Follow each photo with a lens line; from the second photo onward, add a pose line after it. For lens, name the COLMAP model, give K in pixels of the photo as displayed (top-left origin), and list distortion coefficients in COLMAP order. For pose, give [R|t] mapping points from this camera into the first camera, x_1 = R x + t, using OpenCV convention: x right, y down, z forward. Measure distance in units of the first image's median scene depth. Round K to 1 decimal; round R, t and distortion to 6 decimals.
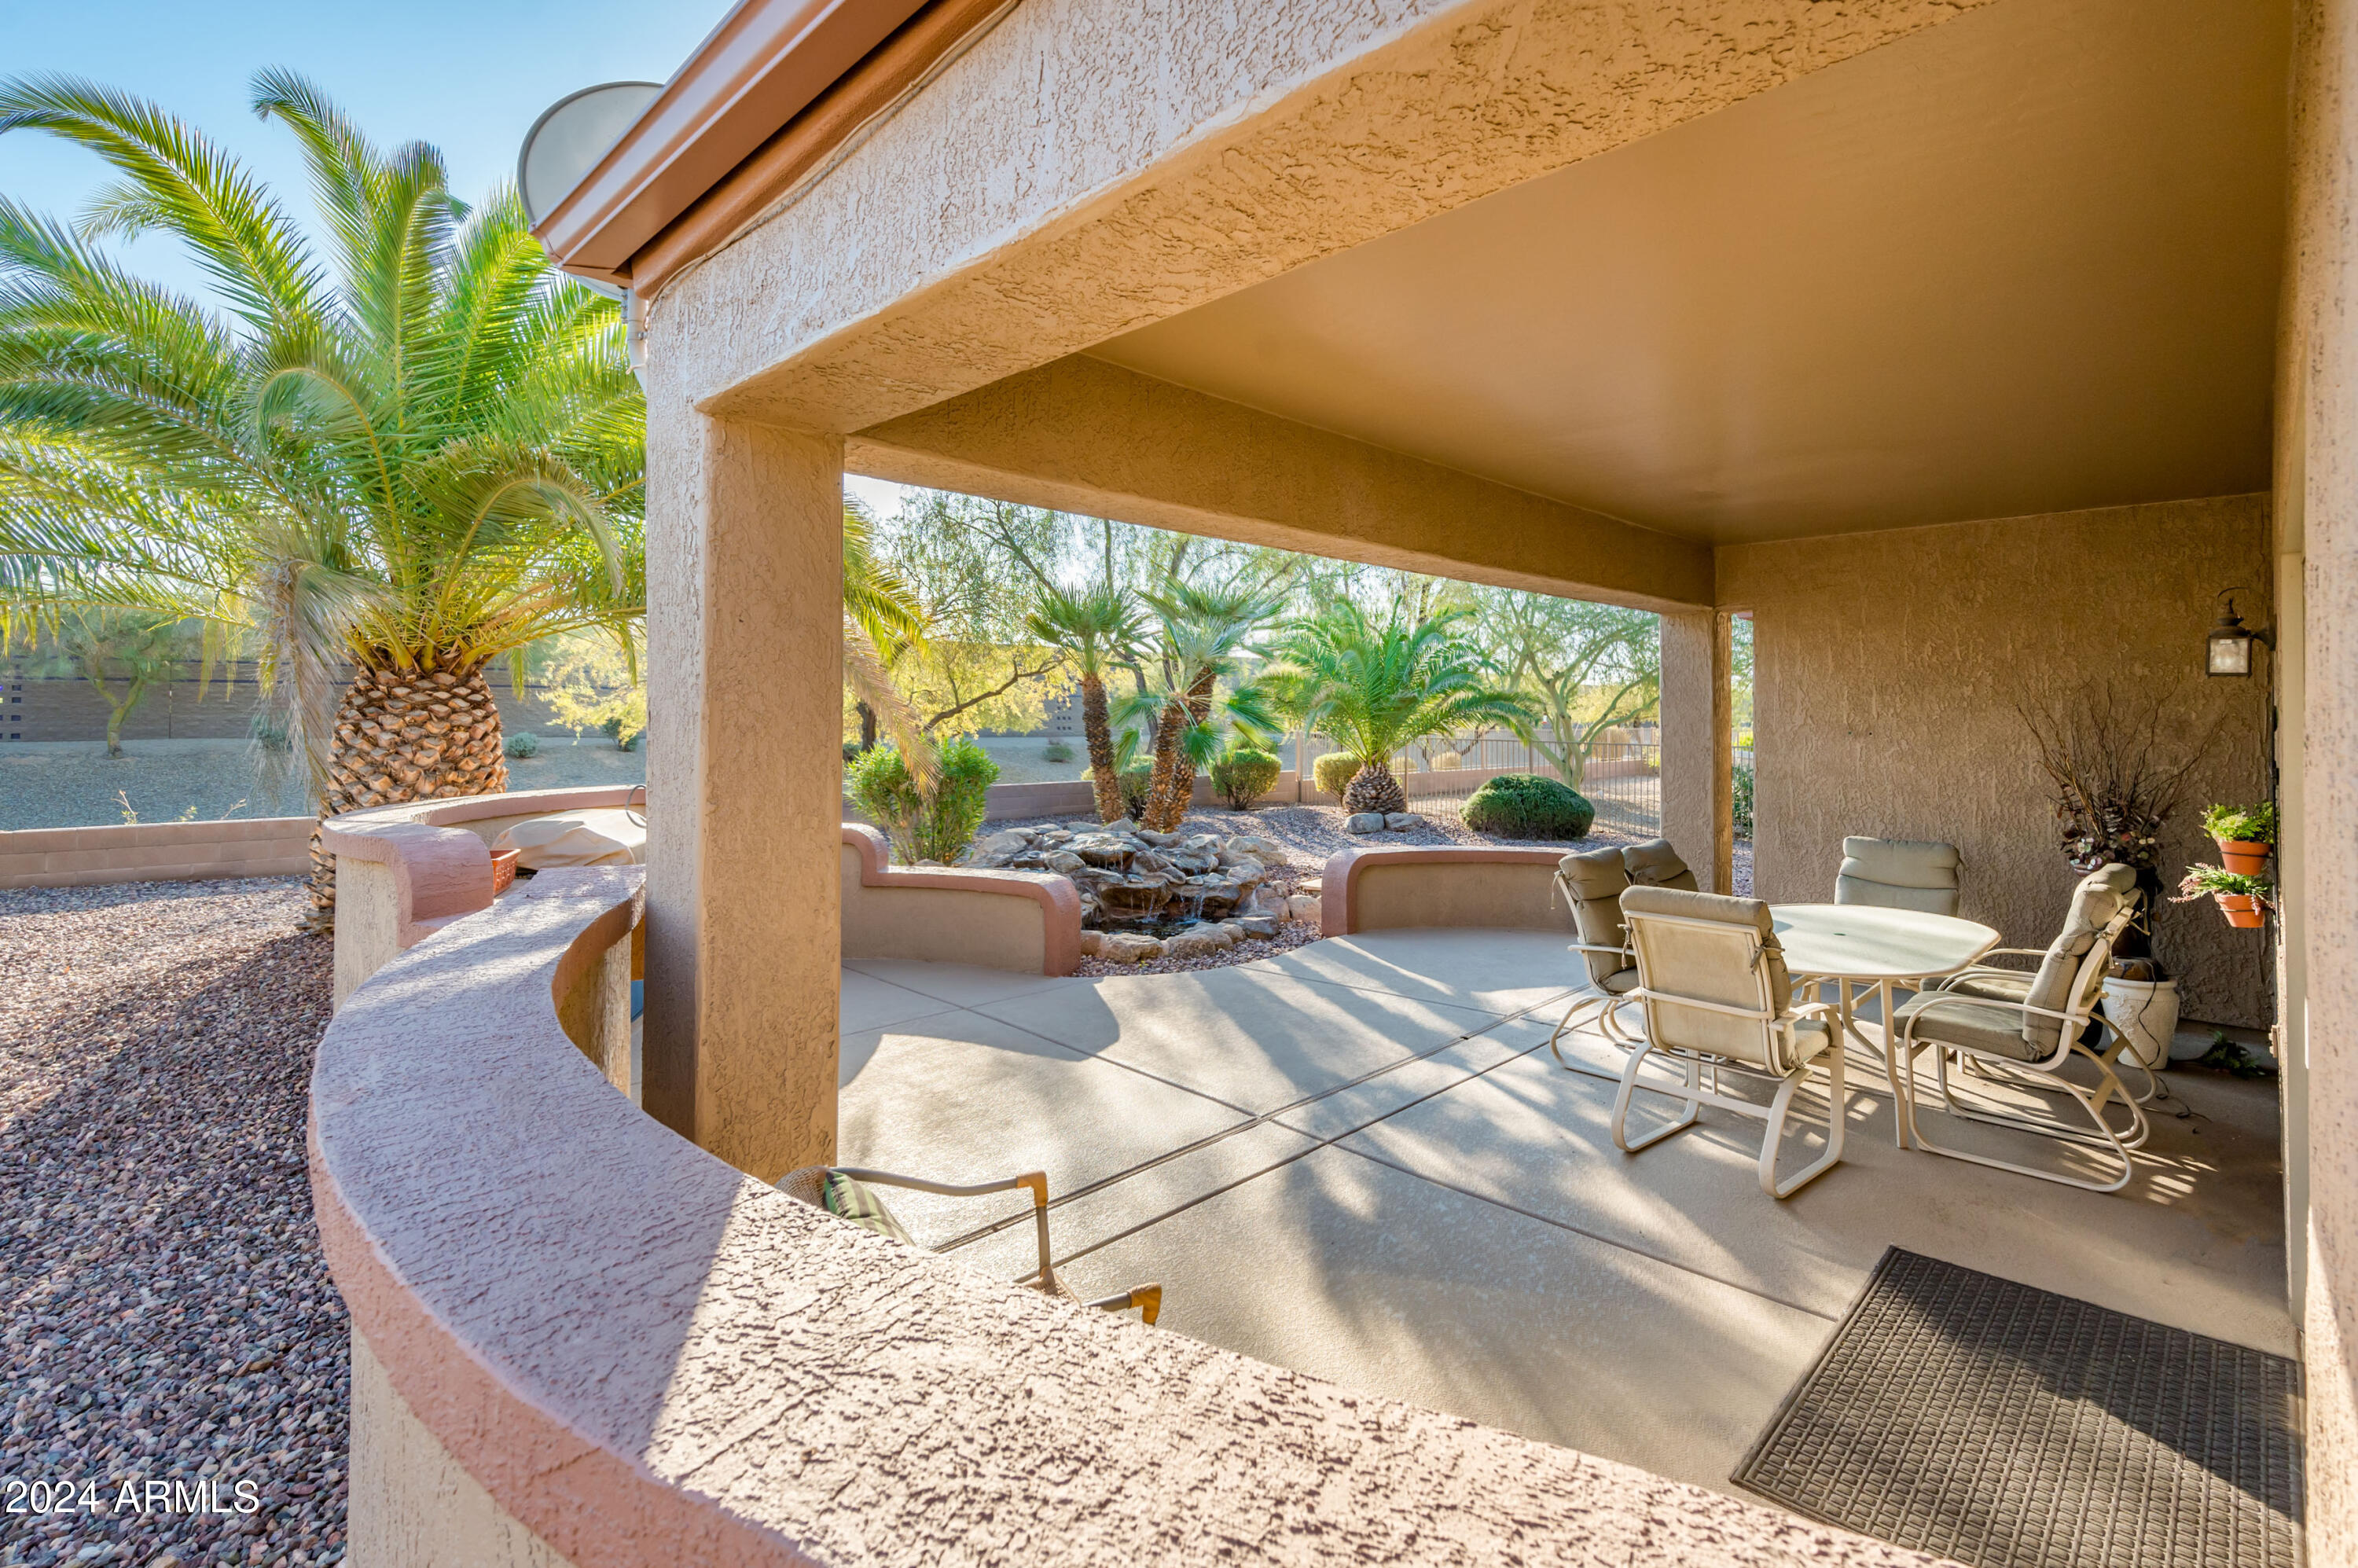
lens RADIAL K [[1063.6, 0, 1142.6], [0, 1063.6, 698.3], [0, 0, 1]] dist [-0.001565, 0.001230]
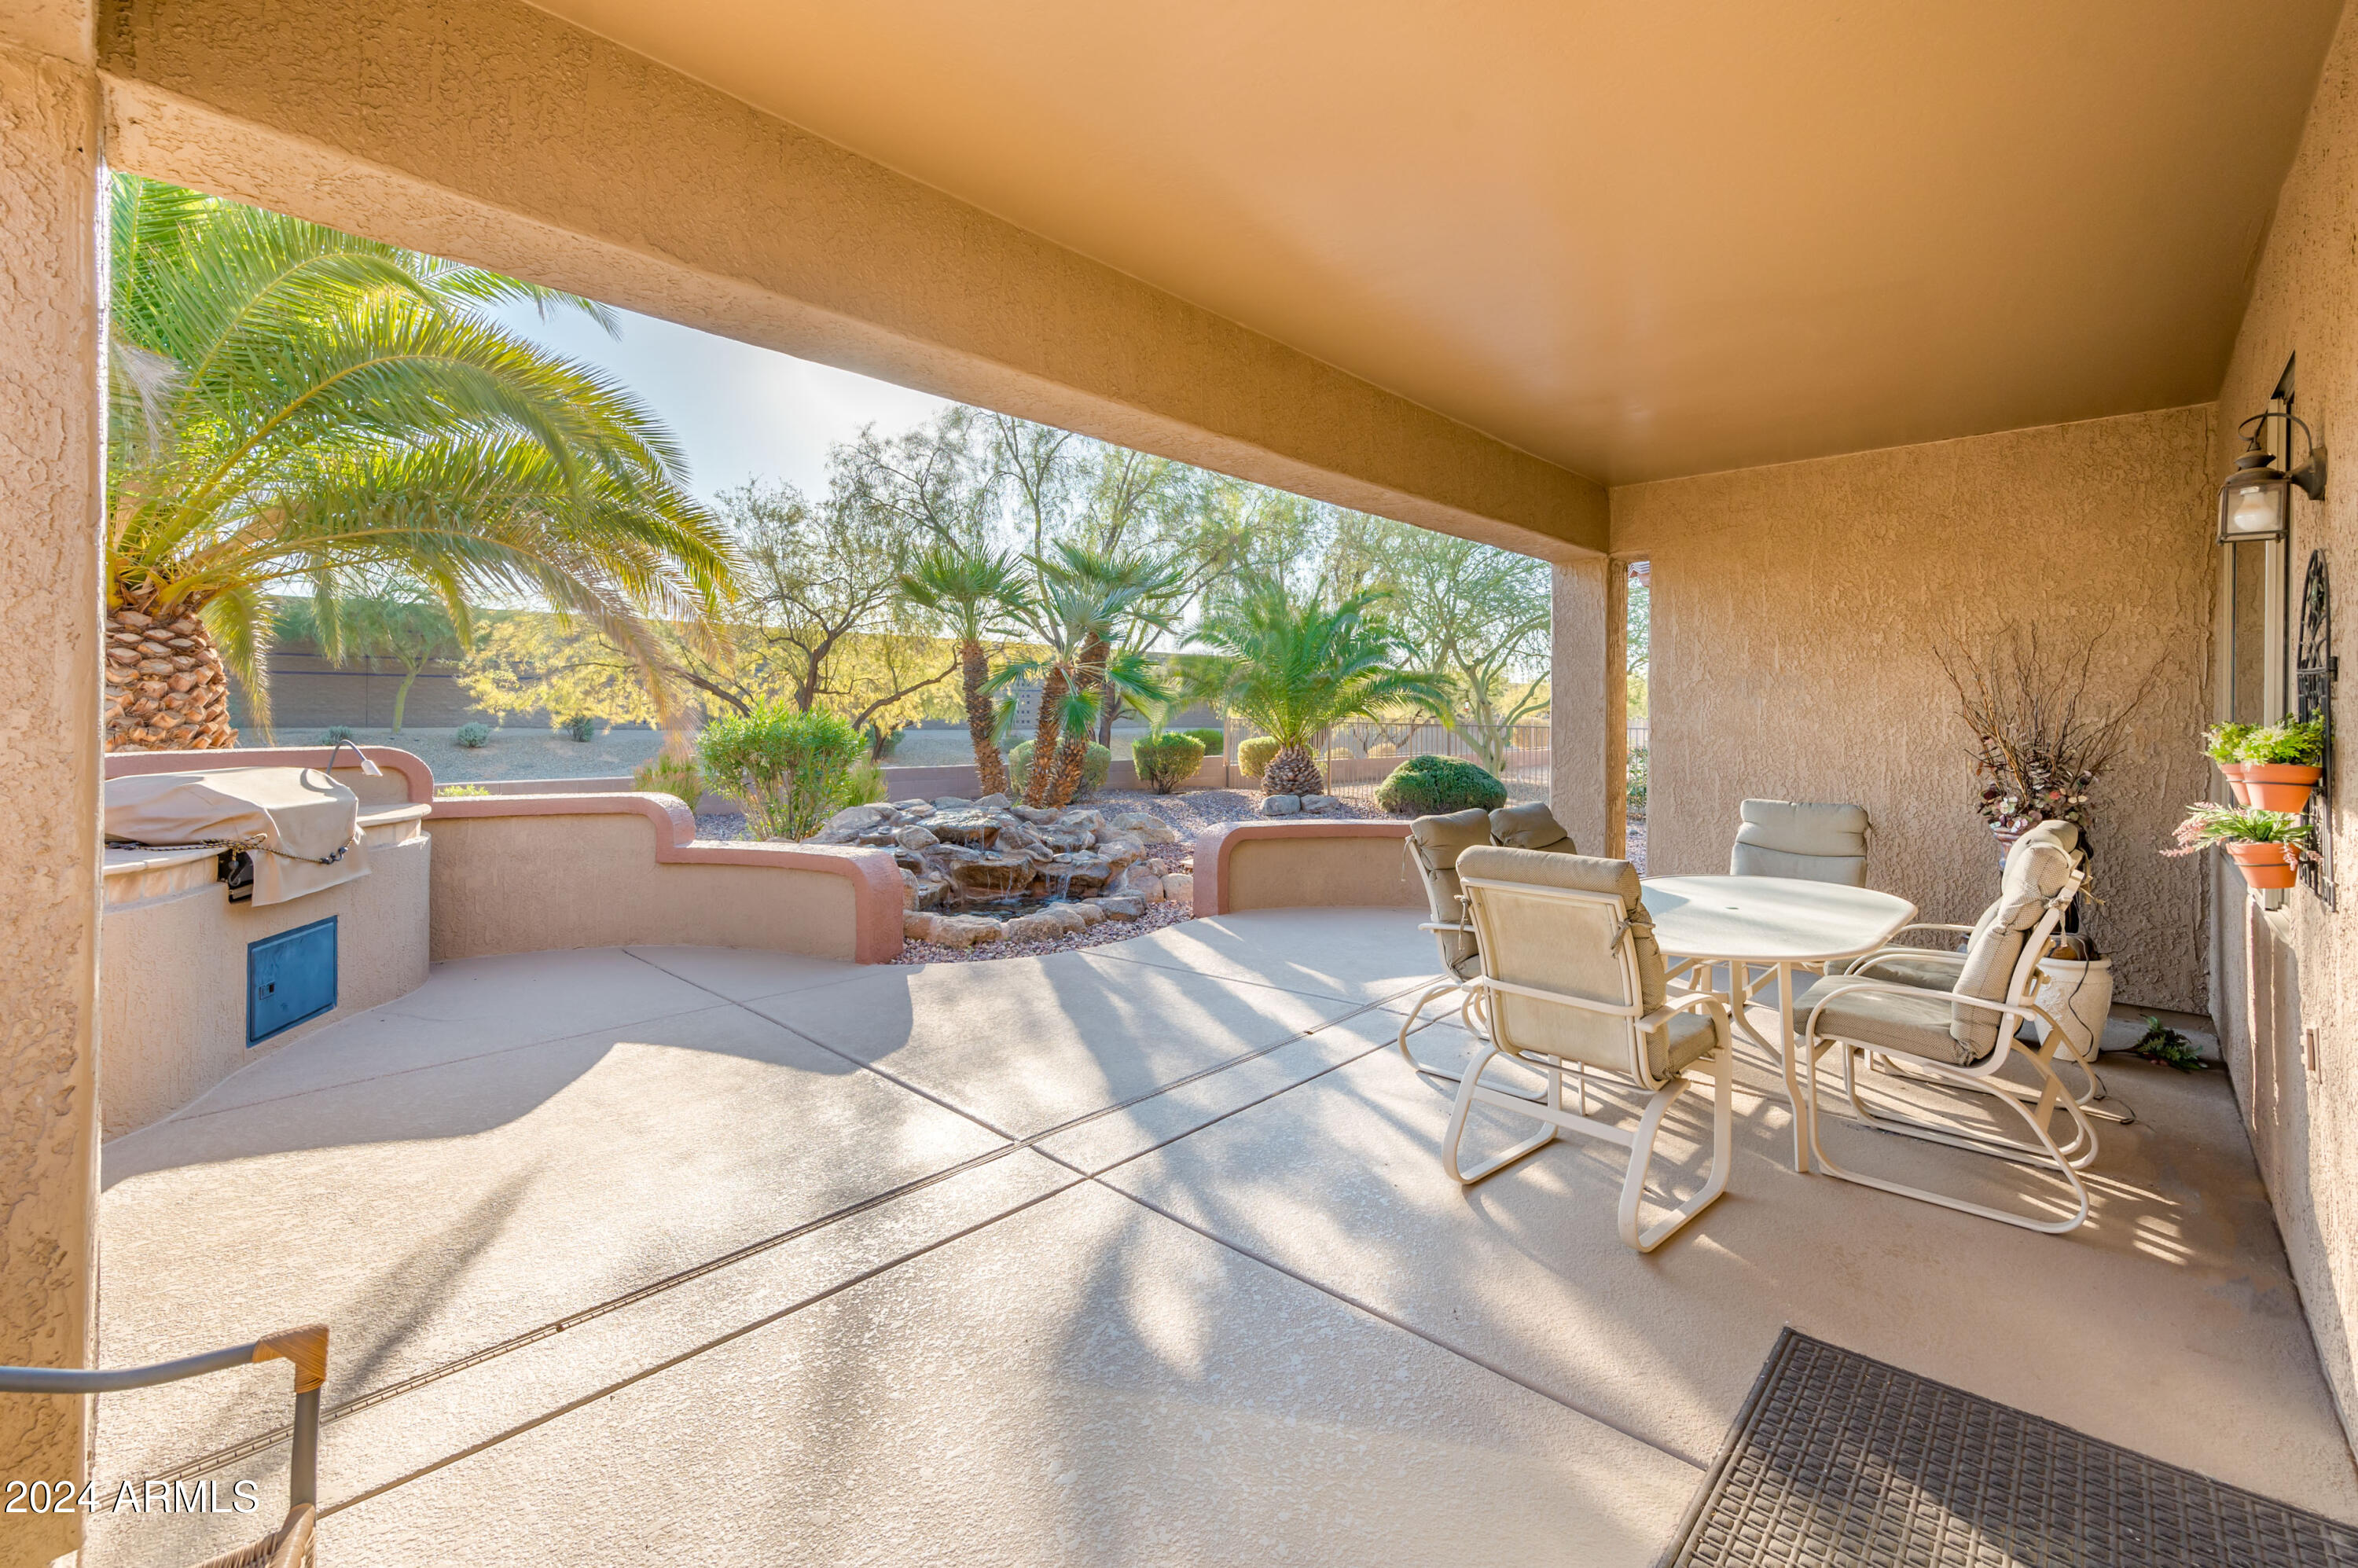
lens RADIAL K [[999.7, 0, 1164.5], [0, 999.7, 711.0], [0, 0, 1]] dist [0.000226, 0.000827]
pose [[0.998693, 0.003644, 0.050977, 0.126263], [-0.004293, 0.999911, 0.012627, 0.044166], [-0.050927, -0.012829, 0.998620, 0.178634]]
